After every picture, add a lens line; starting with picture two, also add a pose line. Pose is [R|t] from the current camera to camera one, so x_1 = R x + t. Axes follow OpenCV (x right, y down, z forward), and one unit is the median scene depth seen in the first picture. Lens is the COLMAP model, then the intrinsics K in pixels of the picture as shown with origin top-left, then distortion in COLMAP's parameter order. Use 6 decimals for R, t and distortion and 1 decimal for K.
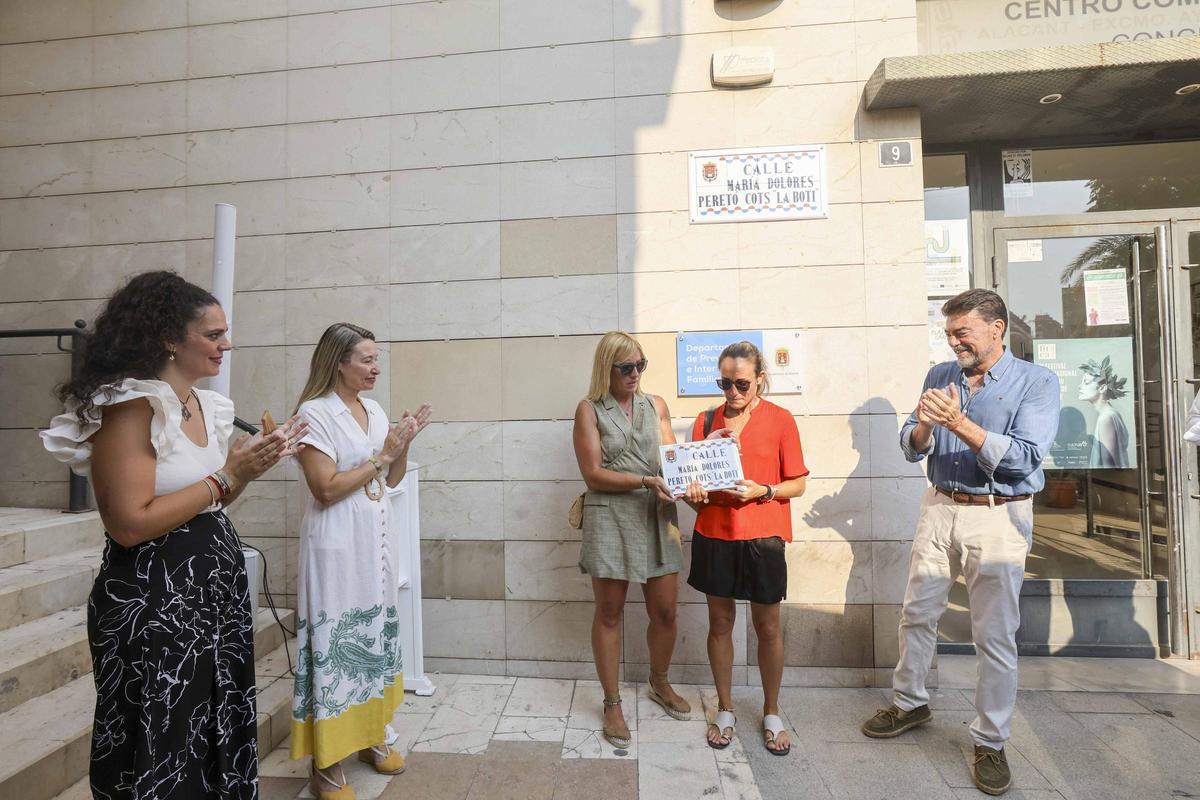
lens RADIAL K [[644.4, 0, 588.9], [0, 644.4, 398.4], [0, 0, 1]] dist [-0.041449, 0.016284]
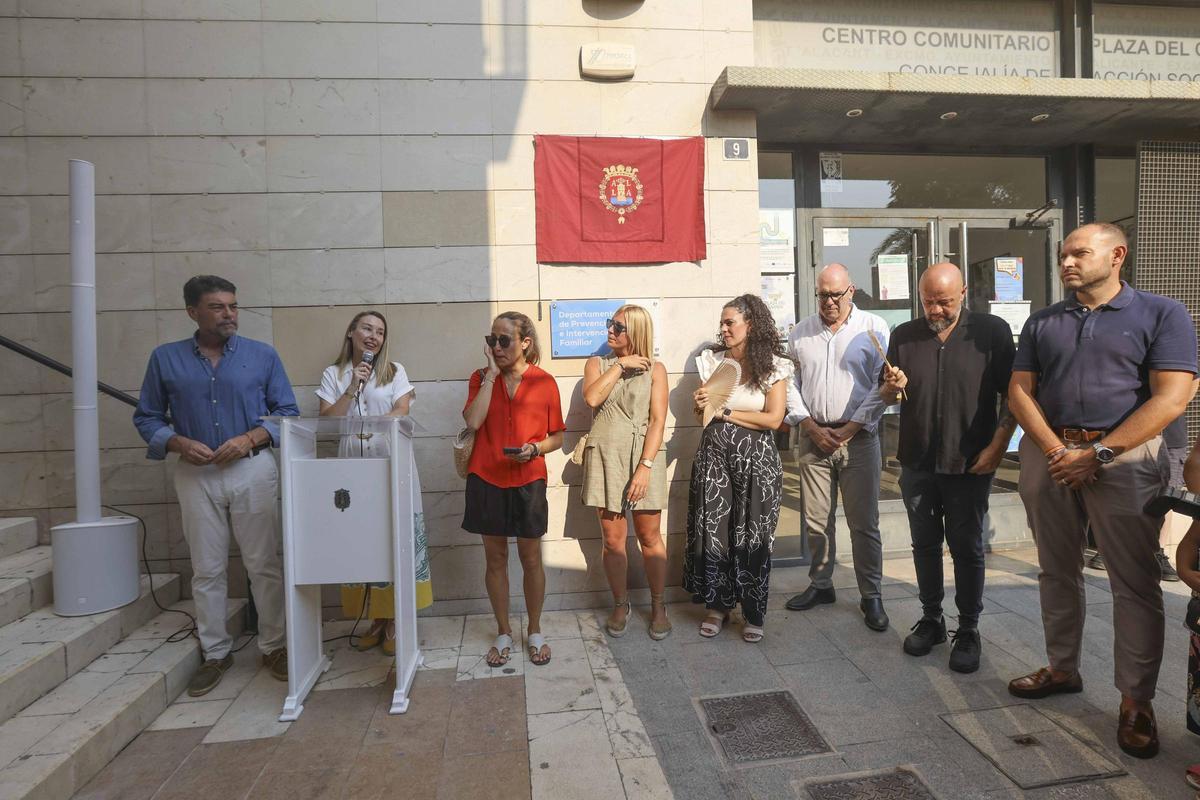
lens RADIAL K [[644.4, 0, 608.6], [0, 644.4, 399.9], [0, 0, 1]] dist [-0.041449, 0.016284]
pose [[0.973384, -0.021362, 0.228181, -0.023928], [0.008525, 0.998332, 0.057095, 0.005360], [-0.229020, -0.053630, 0.971943, -0.114187]]
